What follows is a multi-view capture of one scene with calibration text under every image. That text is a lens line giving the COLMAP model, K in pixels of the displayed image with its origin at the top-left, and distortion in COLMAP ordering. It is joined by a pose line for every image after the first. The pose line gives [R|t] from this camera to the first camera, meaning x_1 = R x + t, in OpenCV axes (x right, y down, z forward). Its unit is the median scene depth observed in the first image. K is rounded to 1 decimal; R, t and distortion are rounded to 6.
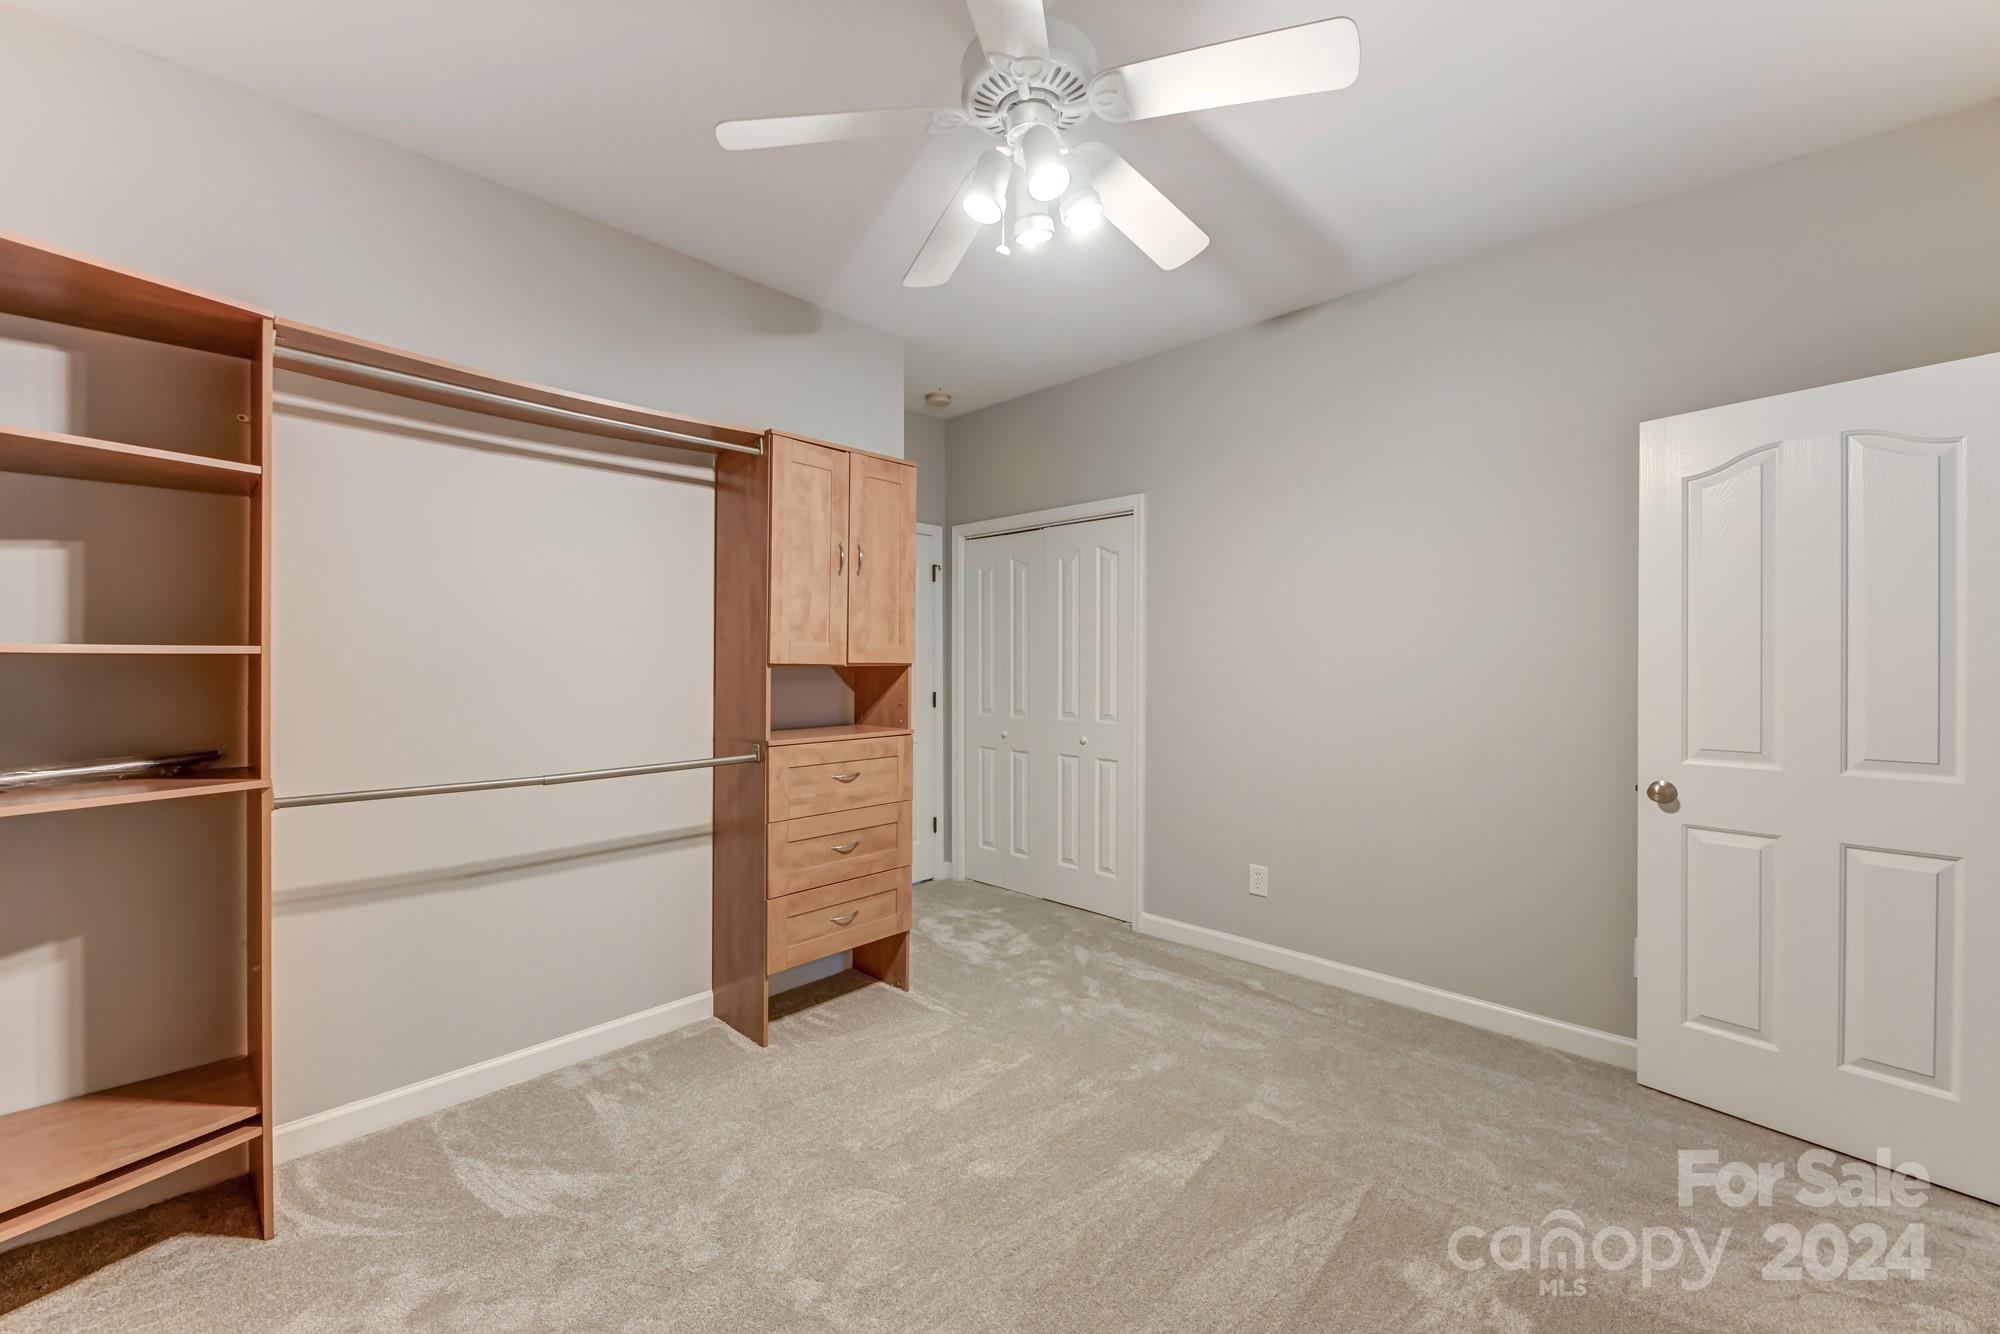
lens RADIAL K [[793.5, 0, 1010.4], [0, 793.5, 674.1], [0, 0, 1]] dist [0.017451, -0.000340]
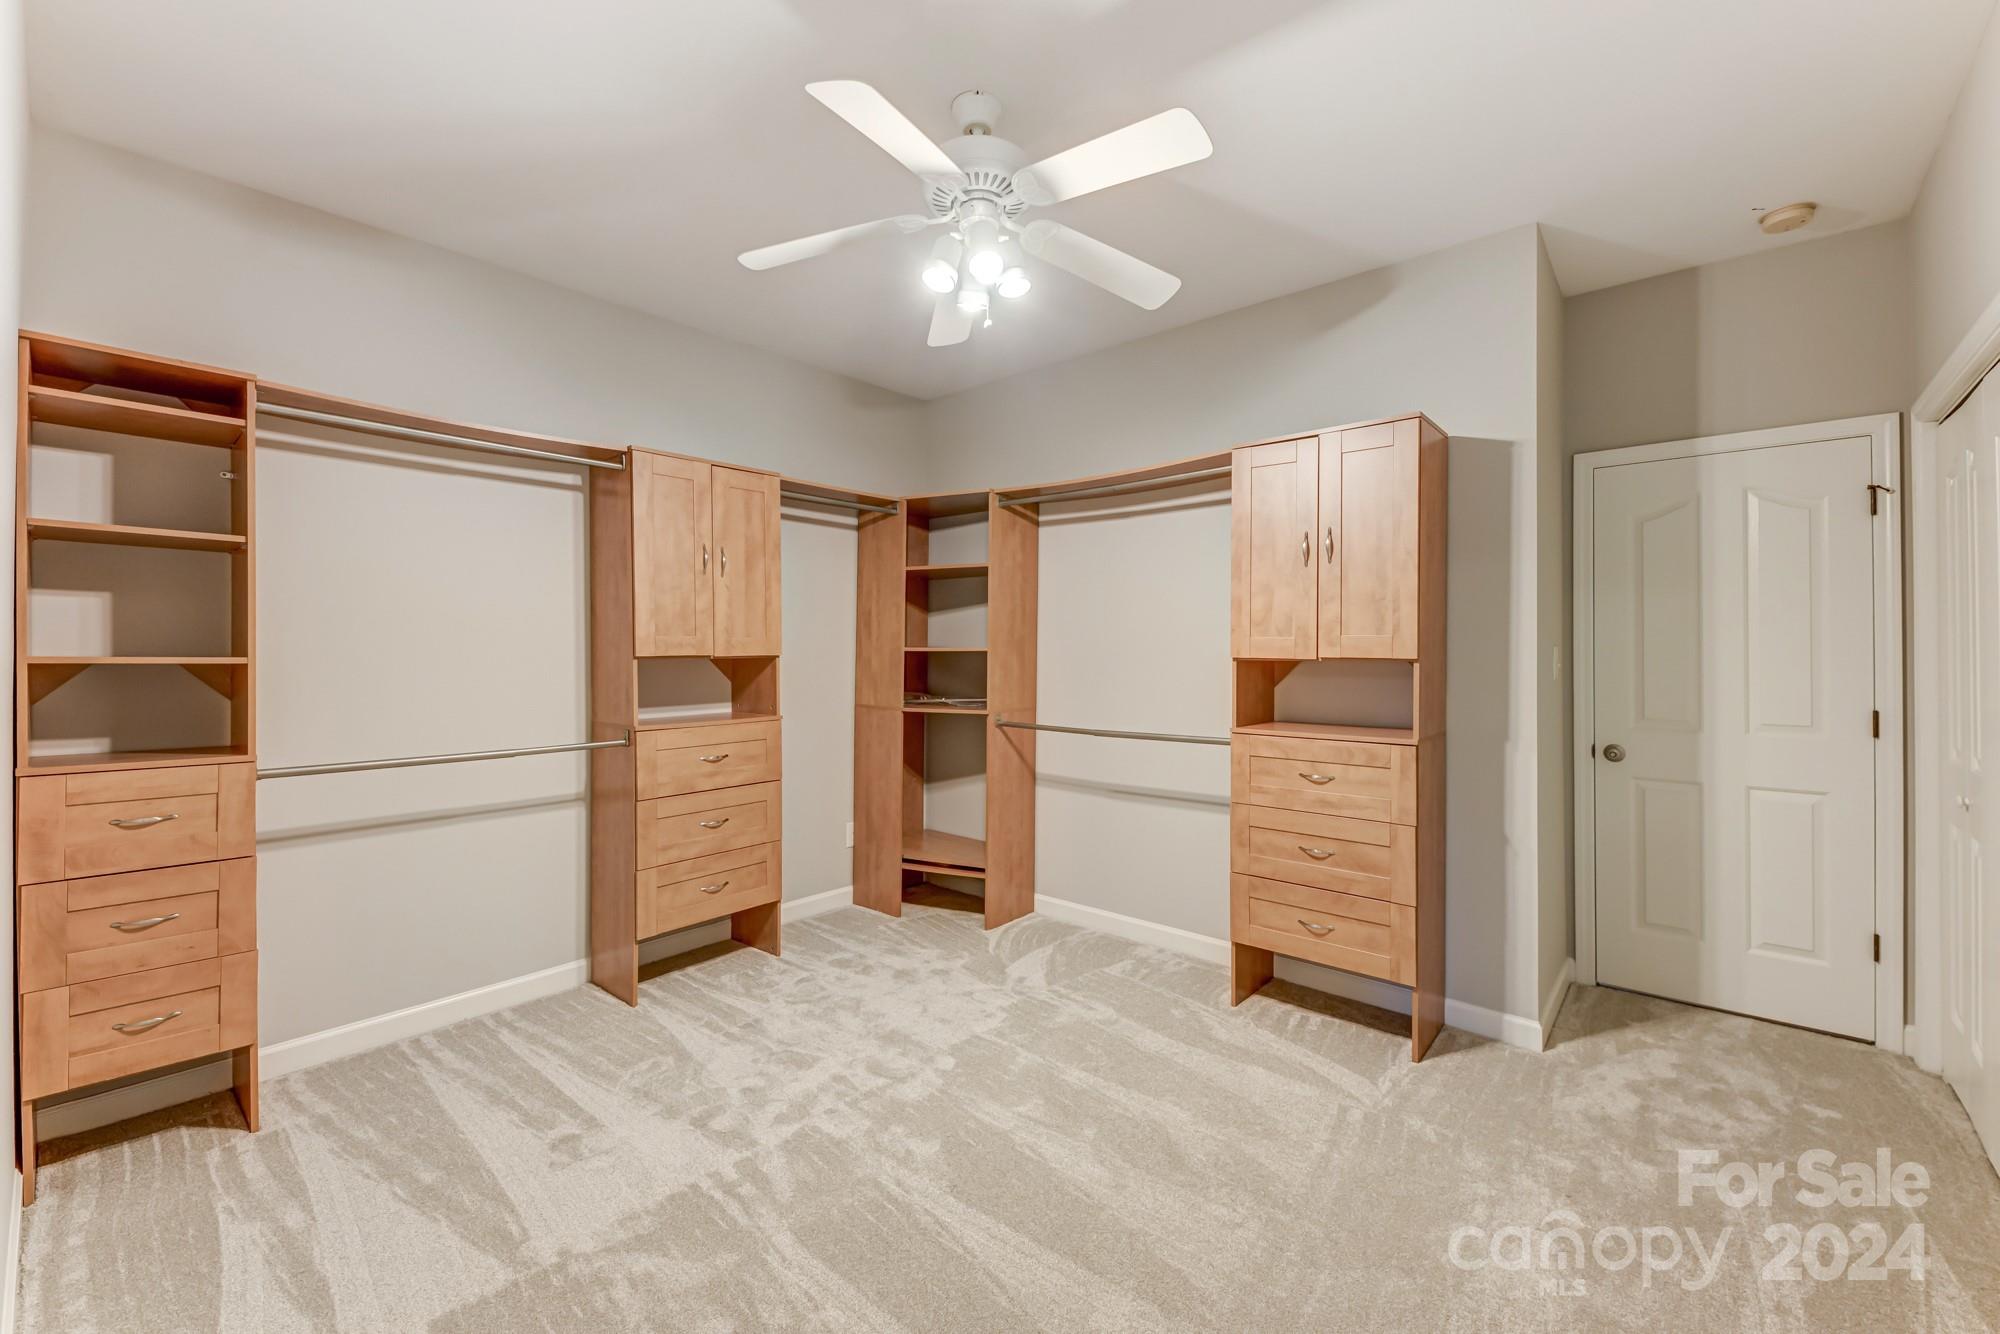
lens RADIAL K [[798.8, 0, 999.0], [0, 798.8, 652.5], [0, 0, 1]] dist [0.015726, -0.009712]
pose [[0.039272, -0.003713, -0.999222, 0.726381], [-0.016181, 0.999860, -0.004352, -0.009426], [0.999098, 0.016340, 0.039206, 0.579510]]
